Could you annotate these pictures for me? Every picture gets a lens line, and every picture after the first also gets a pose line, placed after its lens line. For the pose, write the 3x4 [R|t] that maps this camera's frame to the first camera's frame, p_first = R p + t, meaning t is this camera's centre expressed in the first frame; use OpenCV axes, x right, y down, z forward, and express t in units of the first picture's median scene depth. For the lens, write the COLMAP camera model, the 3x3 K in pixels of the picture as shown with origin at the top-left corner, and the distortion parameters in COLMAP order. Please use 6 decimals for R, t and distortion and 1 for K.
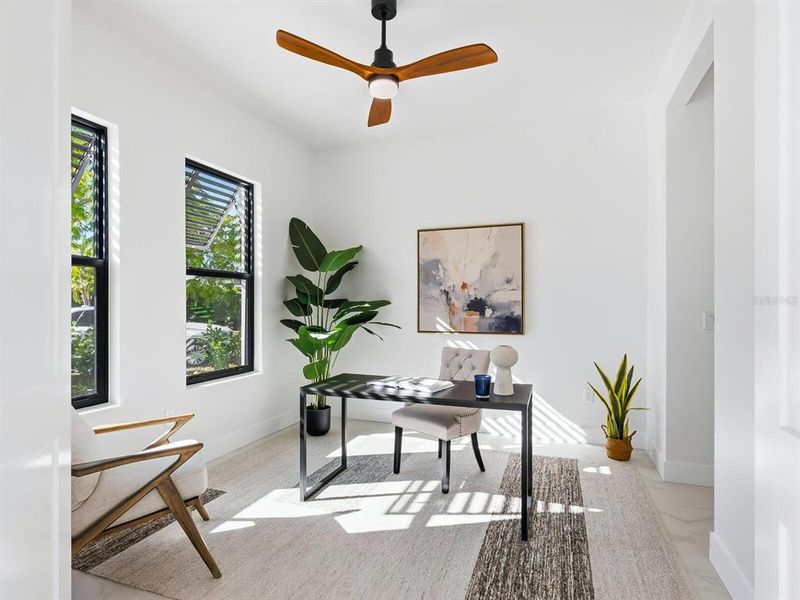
lens RADIAL K [[428.4, 0, 403.1], [0, 428.4, 304.6], [0, 0, 1]] dist [0.000566, 0.000478]
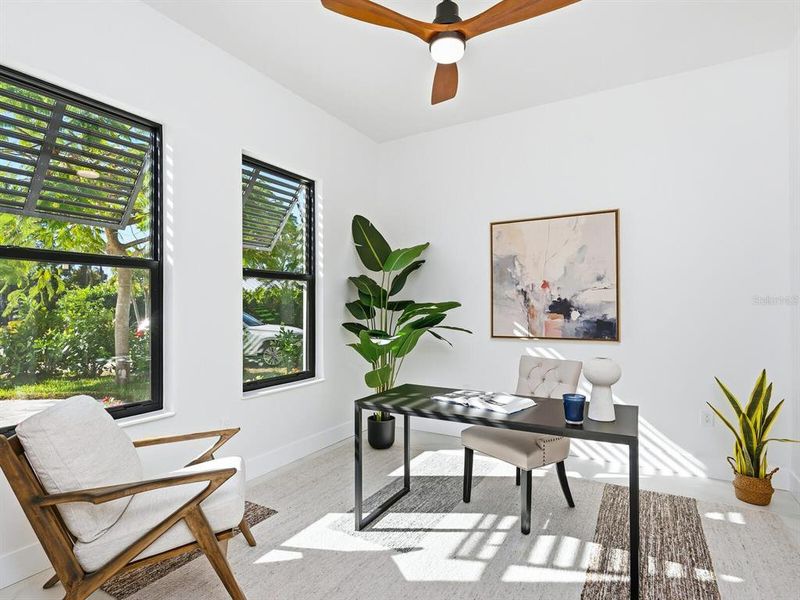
lens RADIAL K [[428.4, 0, 403.1], [0, 428.4, 304.6], [0, 0, 1]] dist [0.000566, 0.000478]
pose [[0.985518, -0.004746, -0.169504, 0.006837], [0.003976, 0.999980, -0.004883, -0.000204], [0.169524, 0.004138, 0.985517, 0.119567]]
